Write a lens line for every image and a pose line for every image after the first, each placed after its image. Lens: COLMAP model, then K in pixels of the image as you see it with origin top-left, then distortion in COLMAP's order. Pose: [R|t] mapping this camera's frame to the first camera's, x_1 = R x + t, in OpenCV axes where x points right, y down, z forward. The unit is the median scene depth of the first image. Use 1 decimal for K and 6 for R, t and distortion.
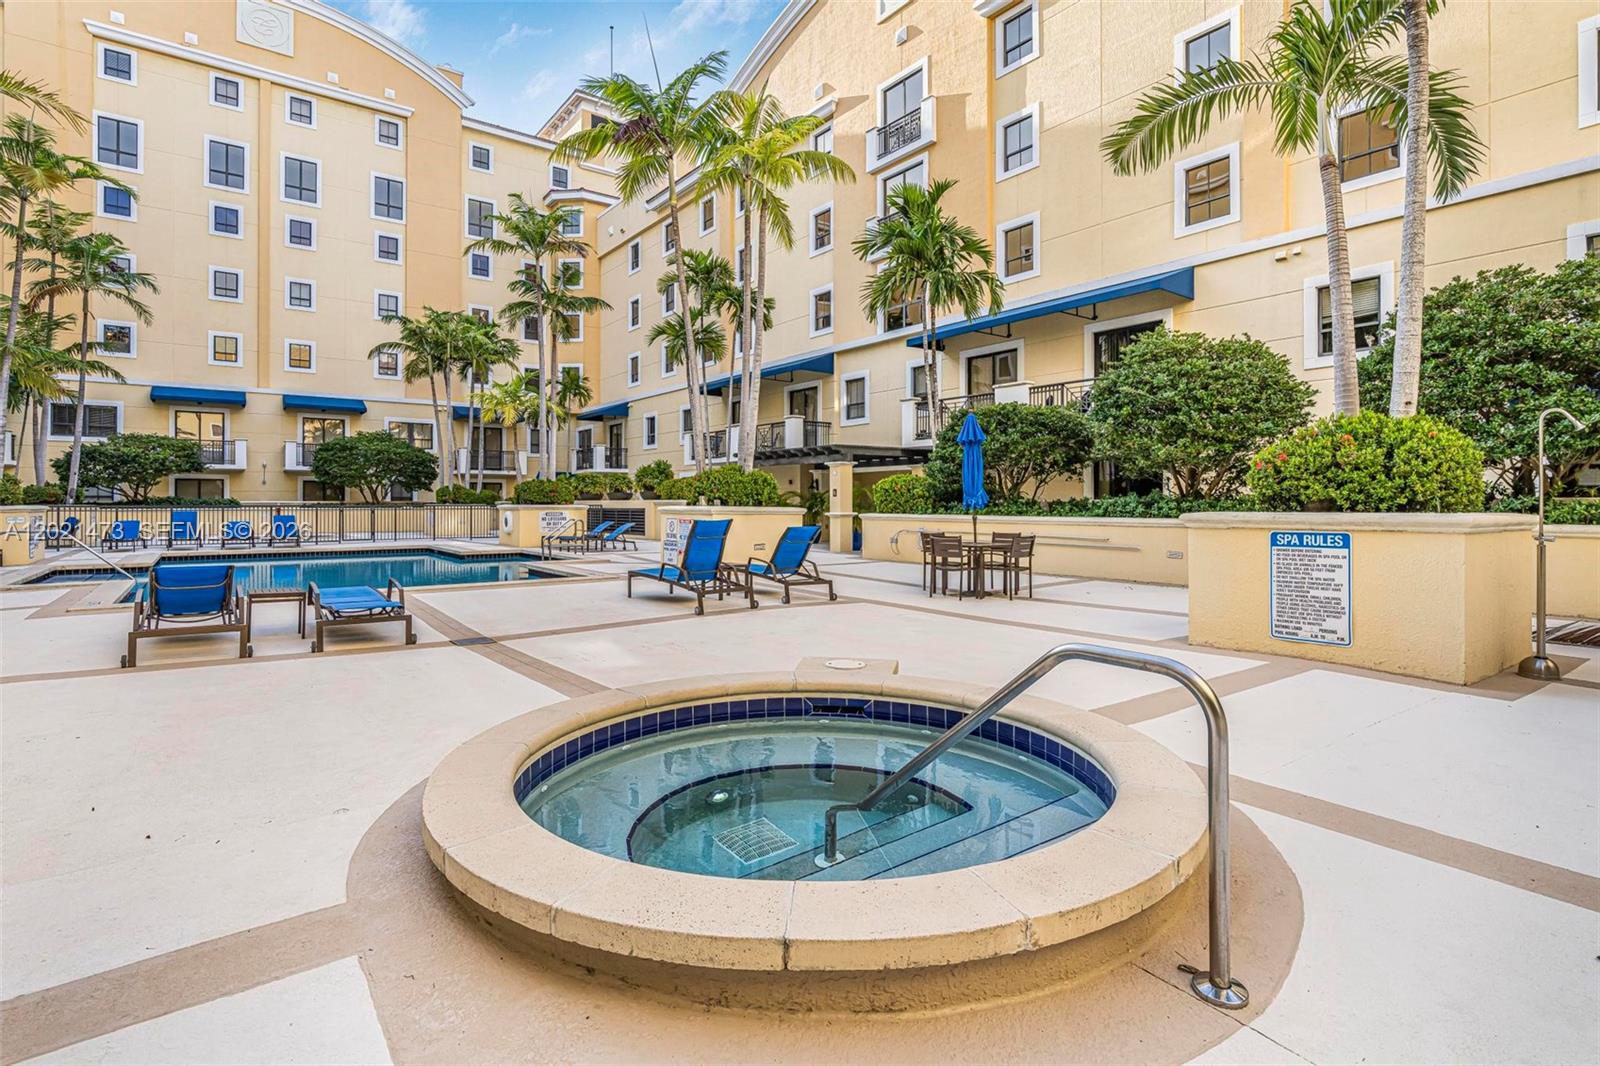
lens RADIAL K [[777.2, 0, 788.1], [0, 777.2, 491.6], [0, 0, 1]] dist [-0.005444, 0.002557]
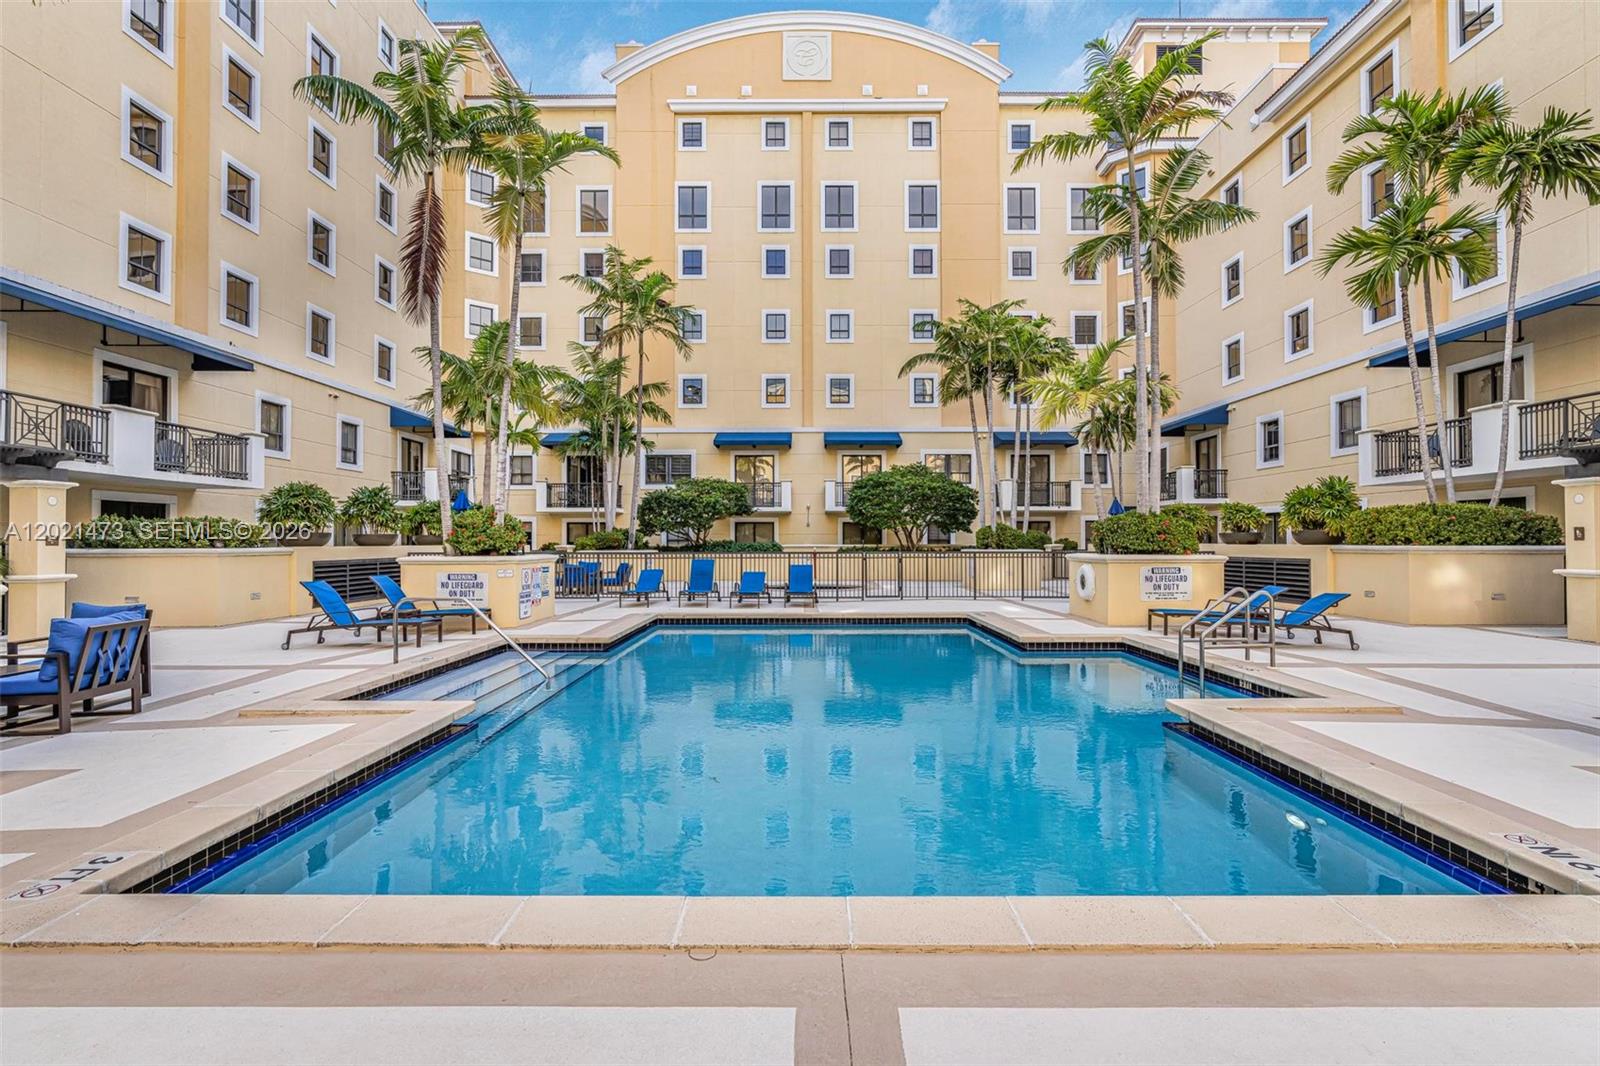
lens RADIAL K [[777.2, 0, 800.5], [0, 777.2, 530.0], [0, 0, 1]] dist [-0.005444, 0.002557]
pose [[0.797755, -0.010490, -0.602890, -0.103225], [0.009513, 0.999943, -0.004810, -0.000918], [0.602906, -0.001899, 0.797810, 0.225636]]
